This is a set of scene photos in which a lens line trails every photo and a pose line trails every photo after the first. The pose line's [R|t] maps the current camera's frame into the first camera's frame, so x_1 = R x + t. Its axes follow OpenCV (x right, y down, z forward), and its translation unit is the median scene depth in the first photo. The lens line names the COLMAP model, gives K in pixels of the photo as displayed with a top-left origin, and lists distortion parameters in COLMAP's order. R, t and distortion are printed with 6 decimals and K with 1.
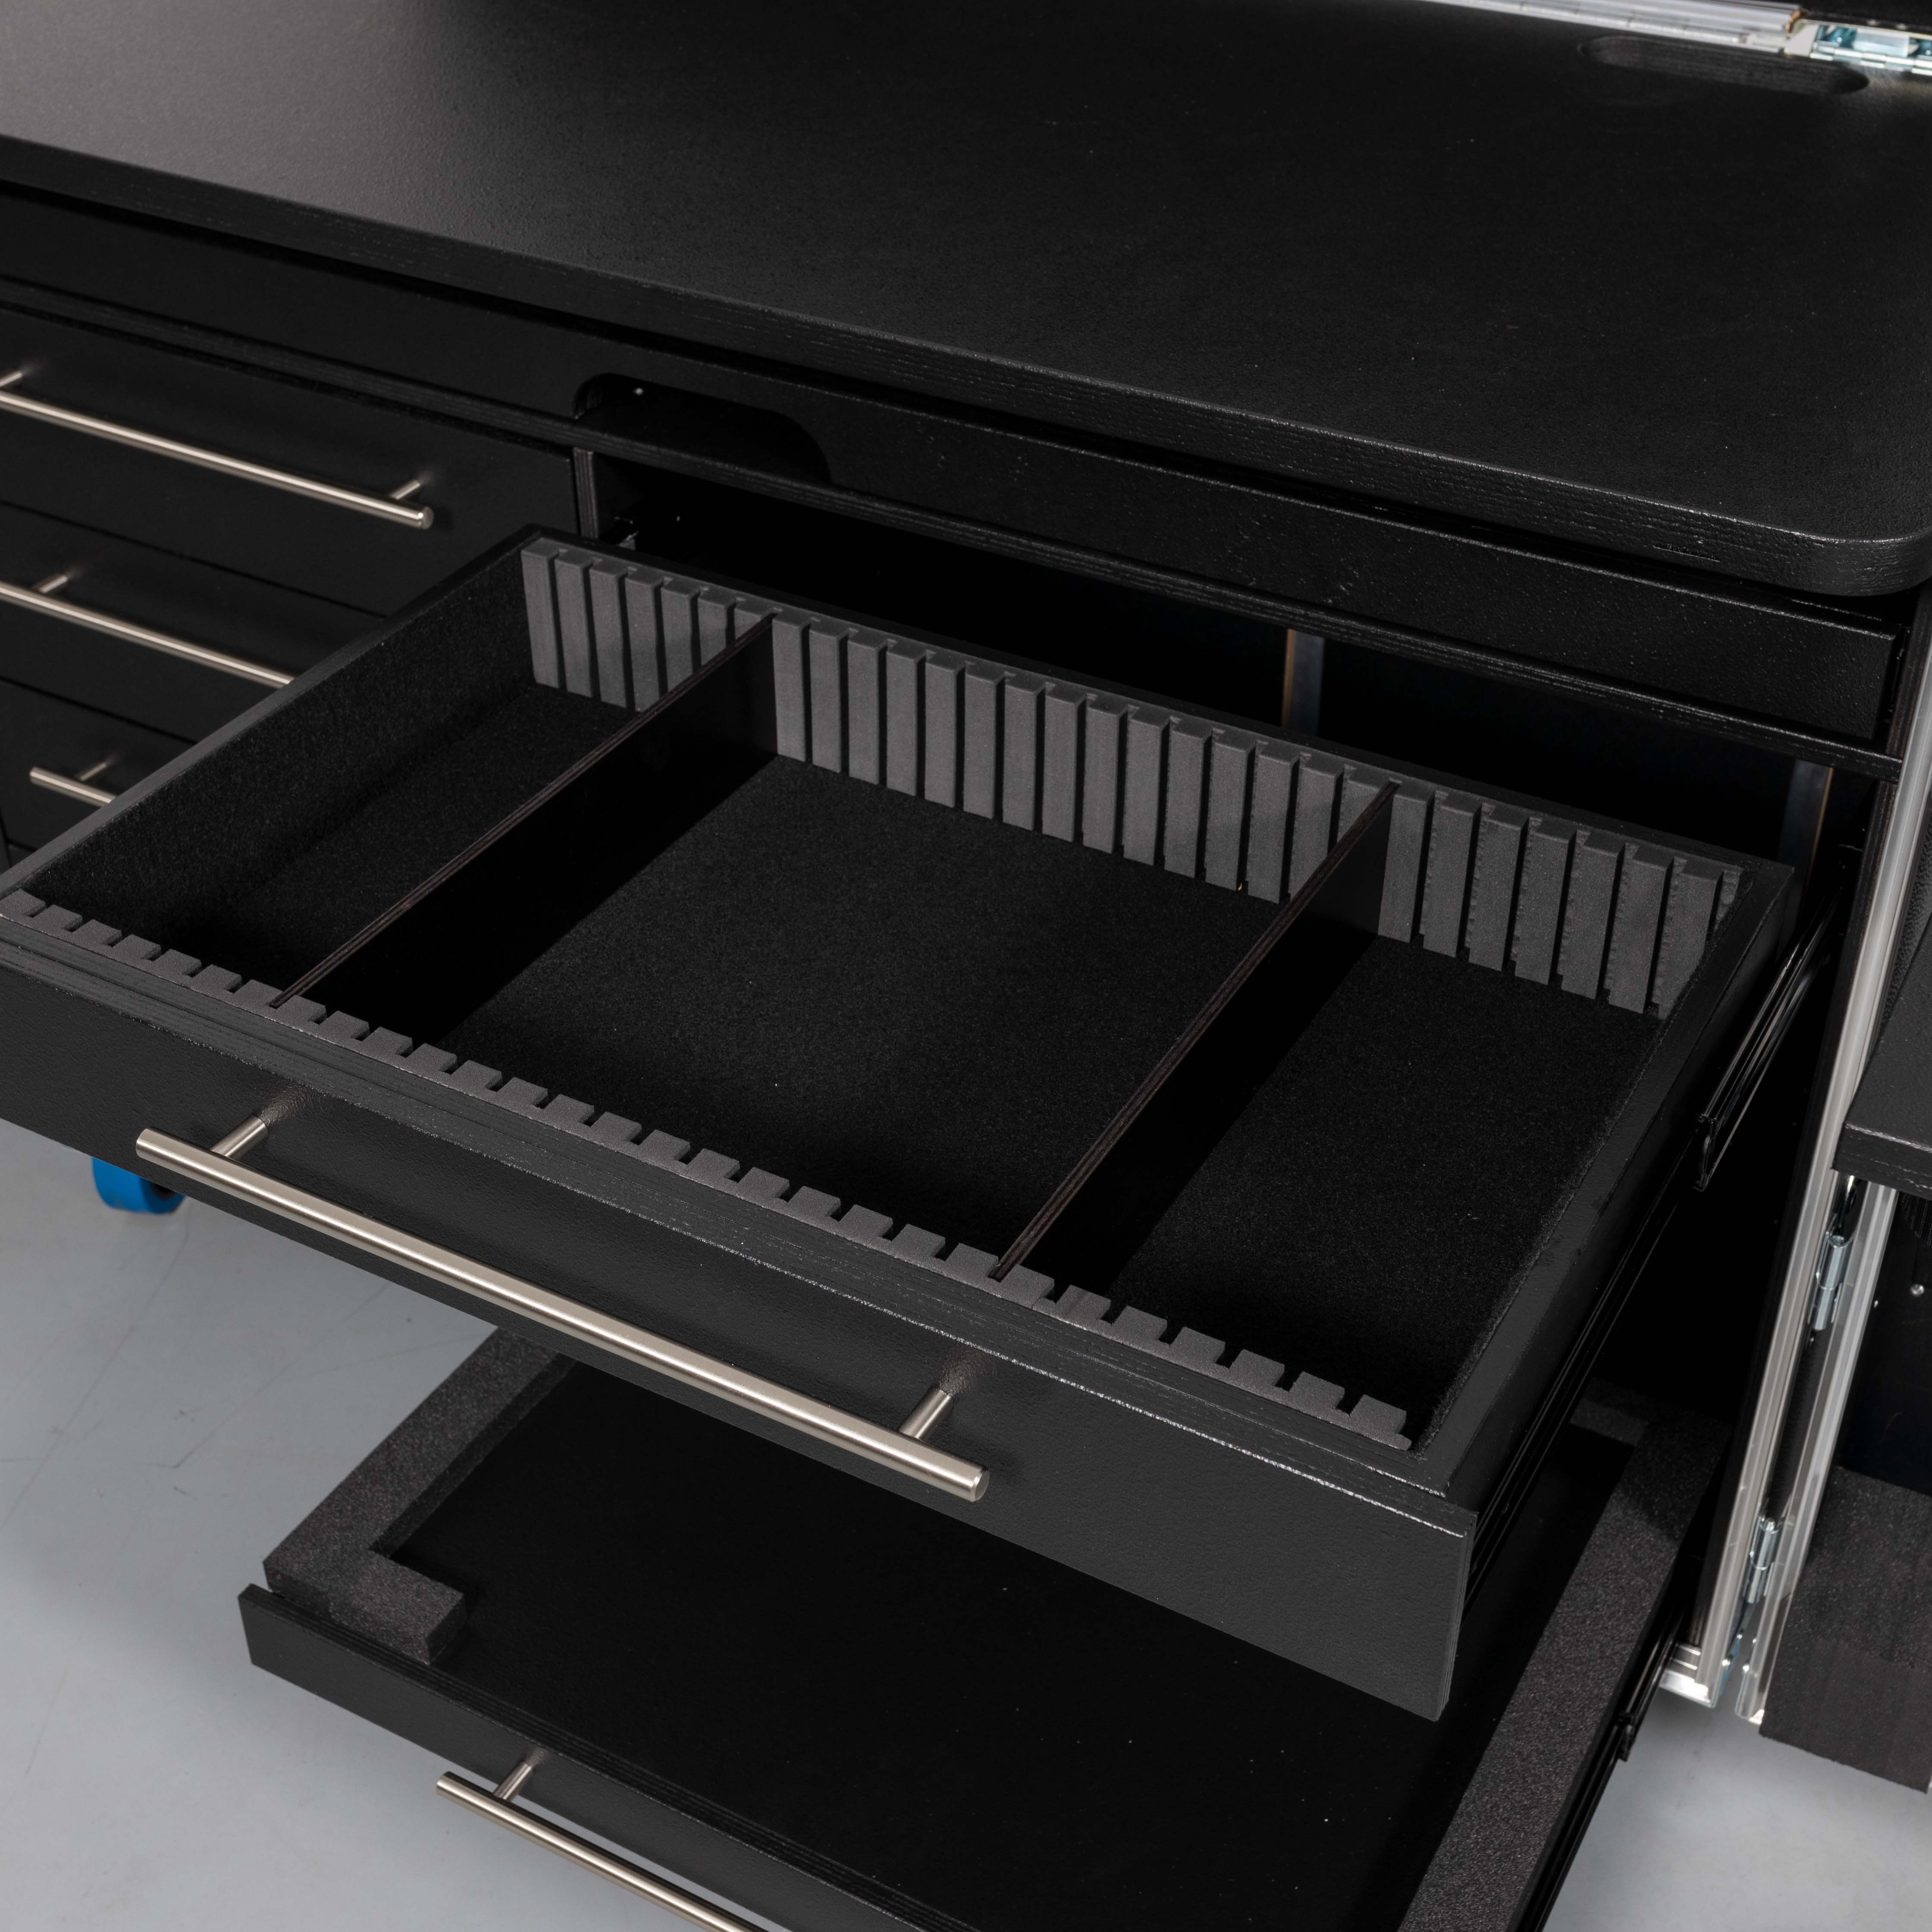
lens RADIAL K [[2758.4, 0, 968.6], [0, 2758.4, 962.8], [0, 0, 1]] dist [-0.001698, 0.000000]
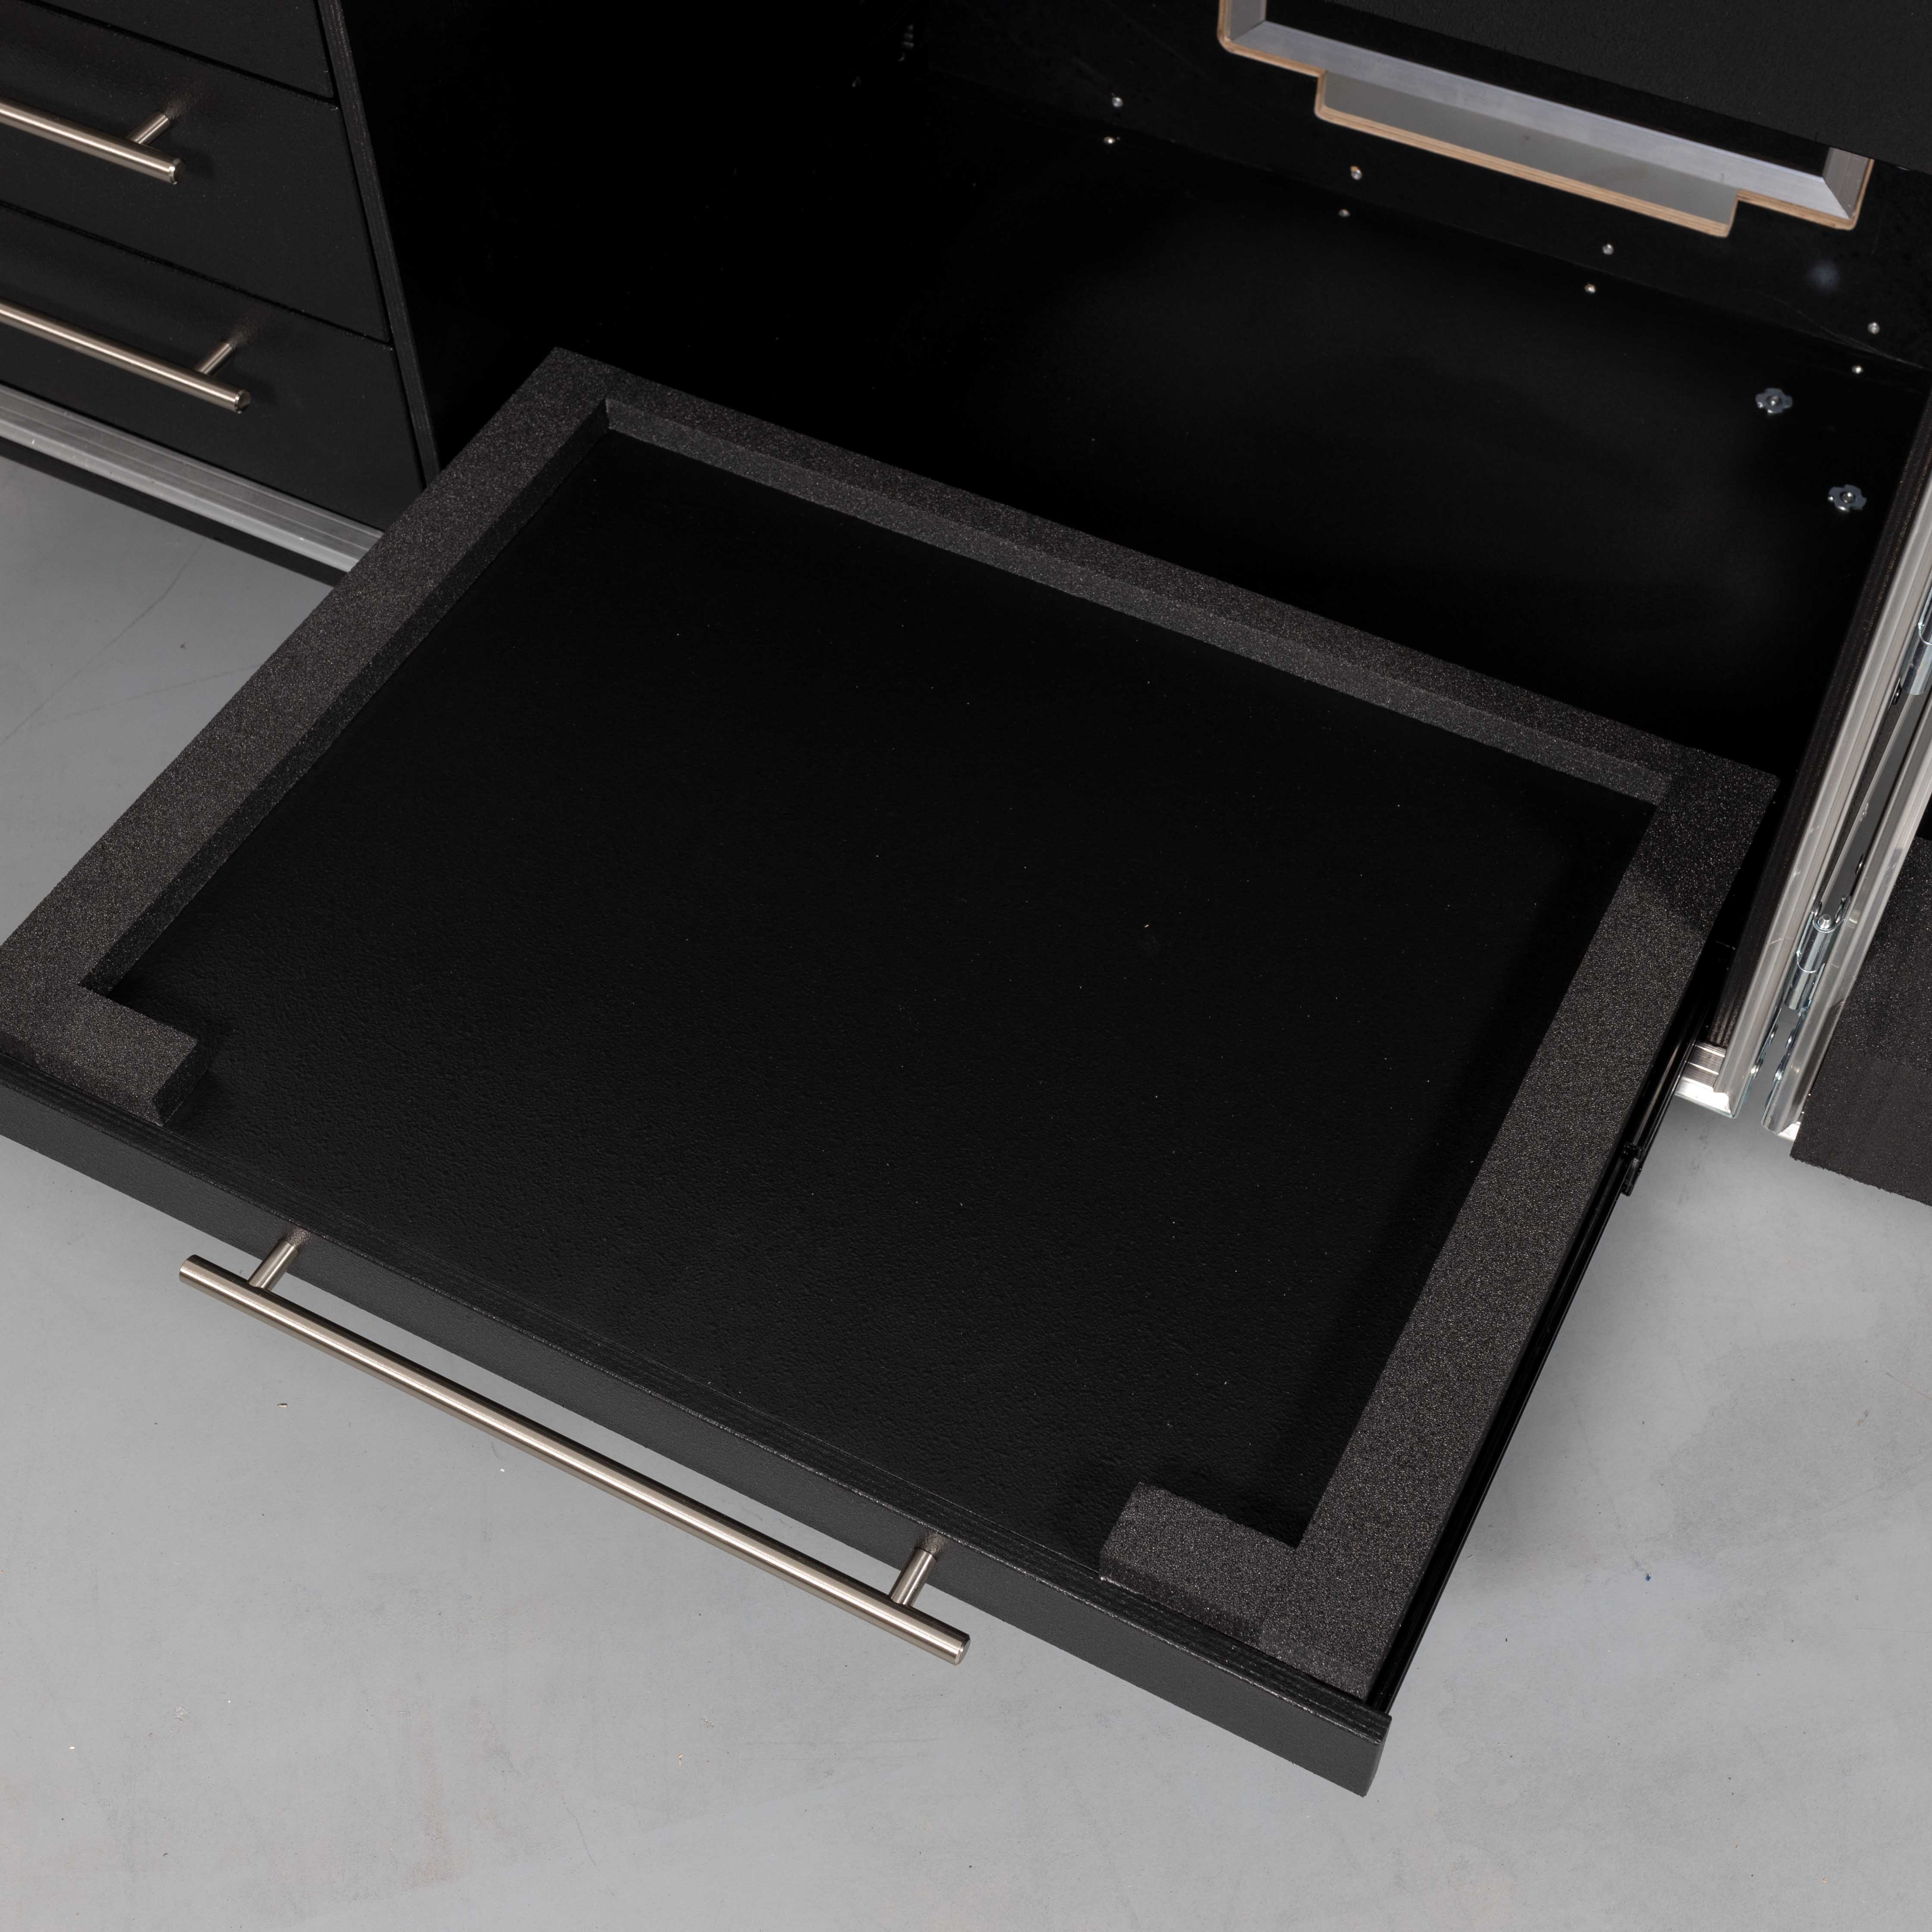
lens RADIAL K [[2758.4, 0, 954.9], [0, 2758.4, 961.4], [0, 0, 1]] dist [-0.001698, 0.000000]
pose [[0.999711, -0.023855, 0.002891, 0.035767], [0.021989, 0.956680, 0.290310, -0.021959], [-0.009691, -0.290162, 0.956928, 0.231511]]
